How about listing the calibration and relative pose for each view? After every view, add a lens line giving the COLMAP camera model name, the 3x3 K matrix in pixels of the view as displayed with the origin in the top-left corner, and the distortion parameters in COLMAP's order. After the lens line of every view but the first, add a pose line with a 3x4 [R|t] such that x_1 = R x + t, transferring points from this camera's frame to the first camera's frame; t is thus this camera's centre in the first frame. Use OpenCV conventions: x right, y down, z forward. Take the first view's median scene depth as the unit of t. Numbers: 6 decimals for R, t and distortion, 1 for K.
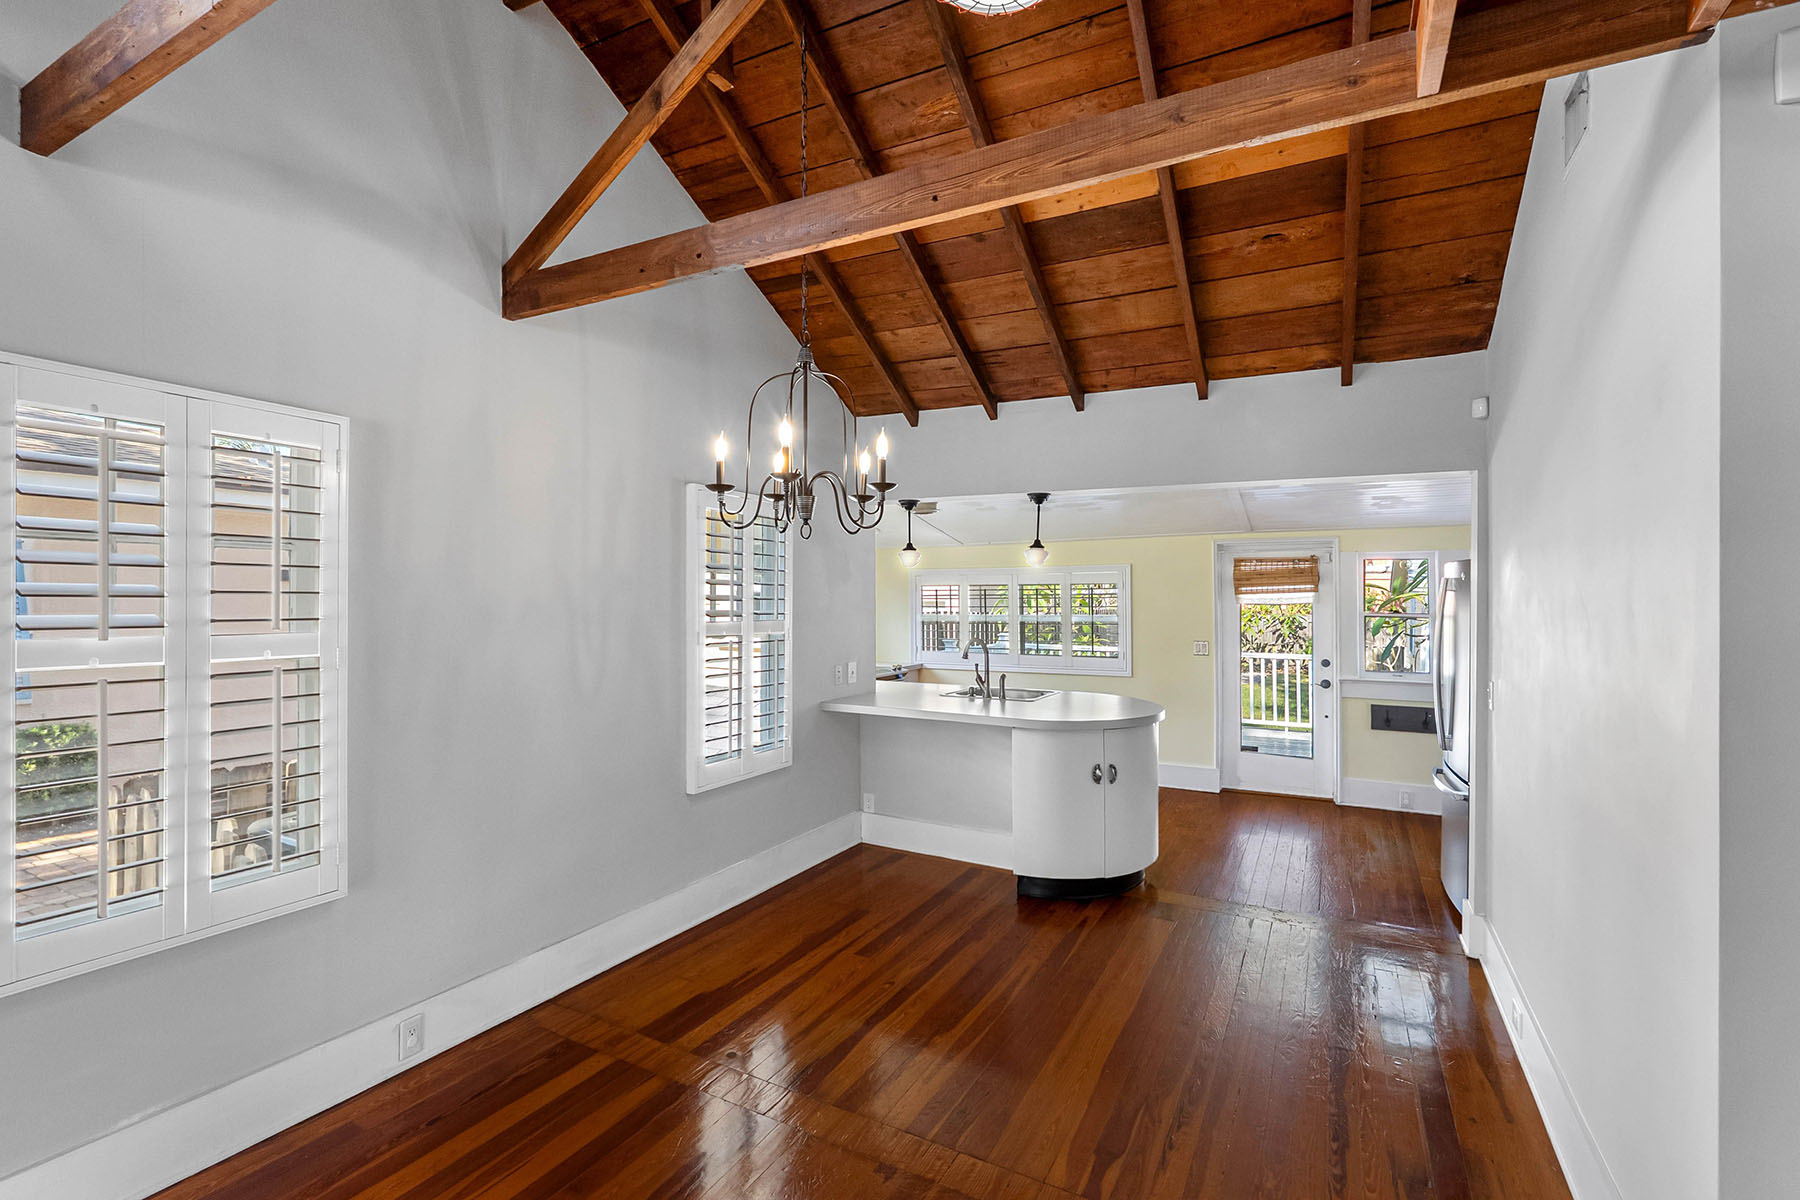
lens RADIAL K [[809.1, 0, 903.6], [0, 809.1, 589.3], [0, 0, 1]] dist [-0.004226, -0.000428]
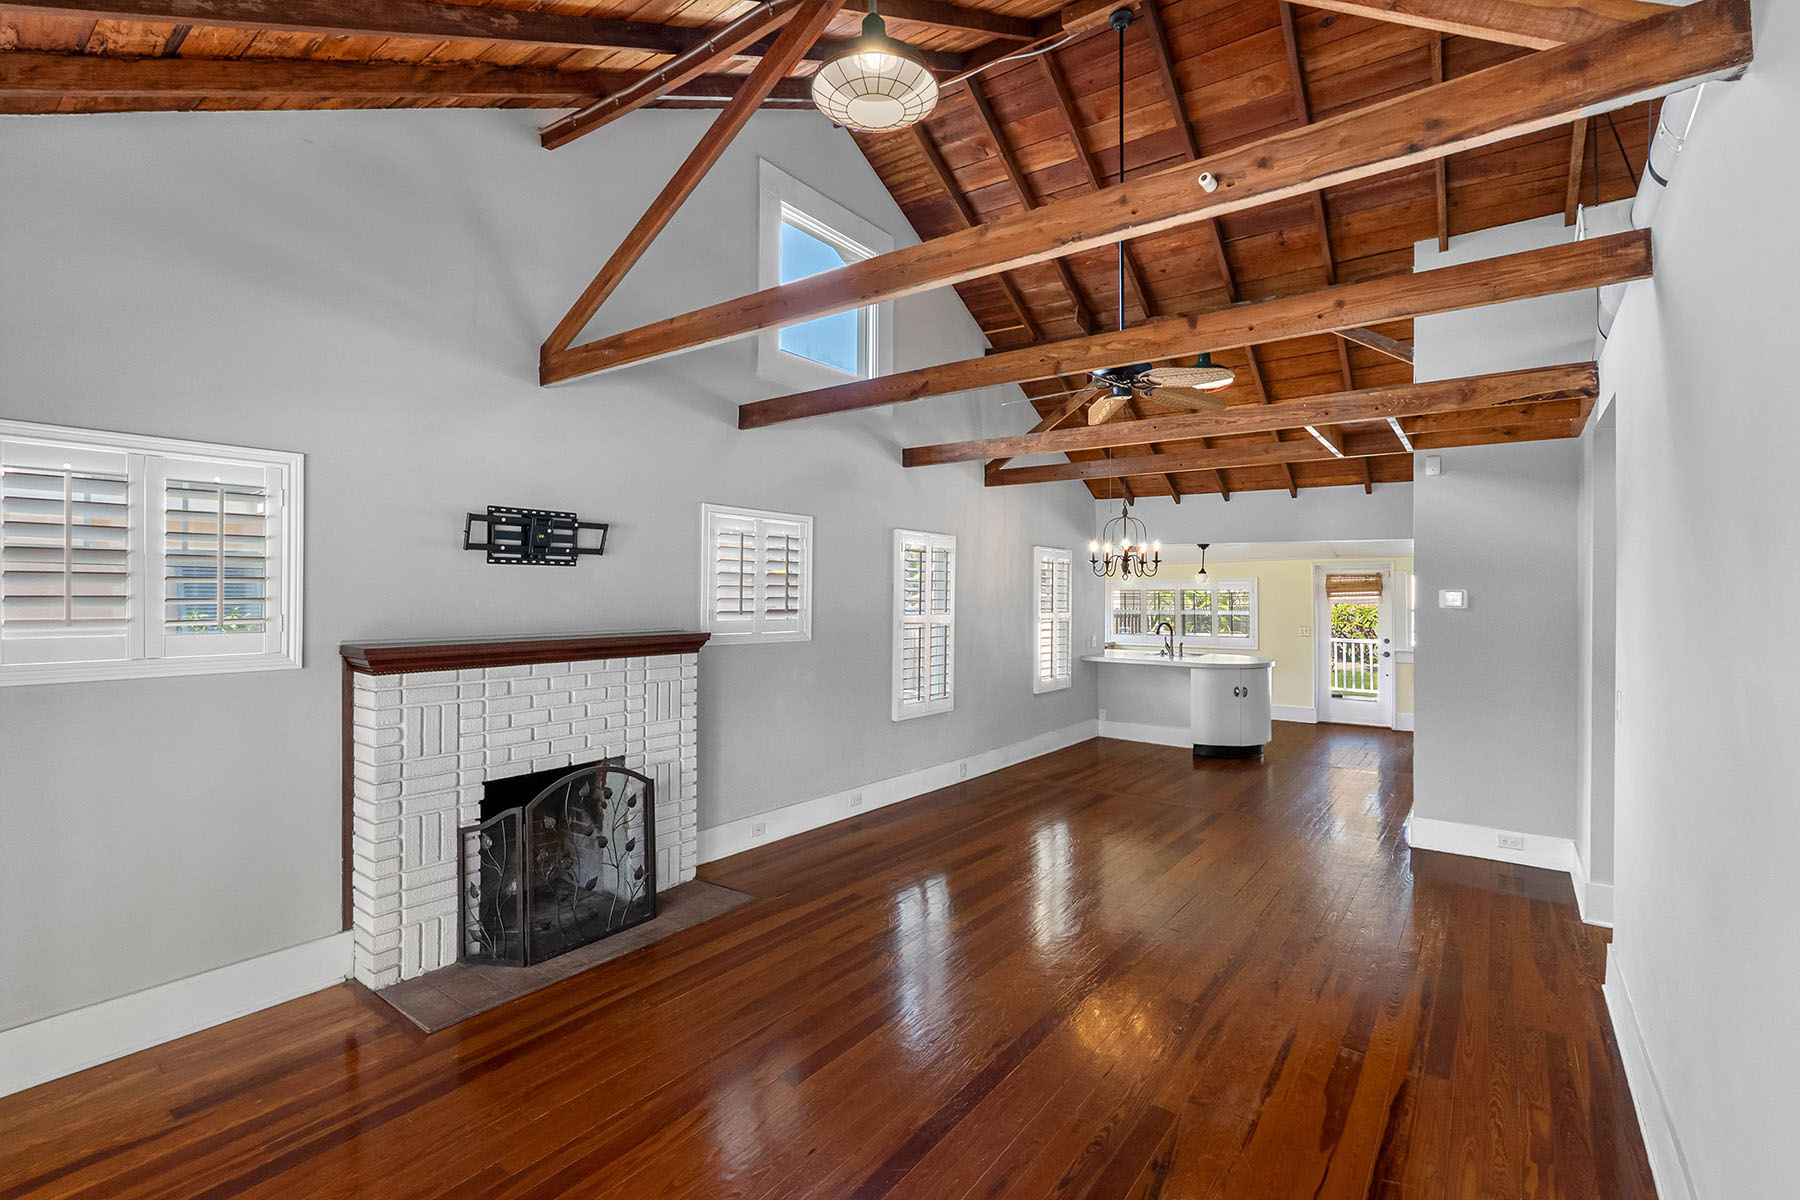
lens RADIAL K [[809.1, 0, 903.6], [0, 809.1, 589.3], [0, 0, 1]] dist [-0.004226, -0.000428]
pose [[0.989475, -0.000376, -0.144705, -0.220020], [0.000808, 0.999995, 0.002929, -0.018122], [0.144703, -0.003015, 0.989470, -0.840498]]
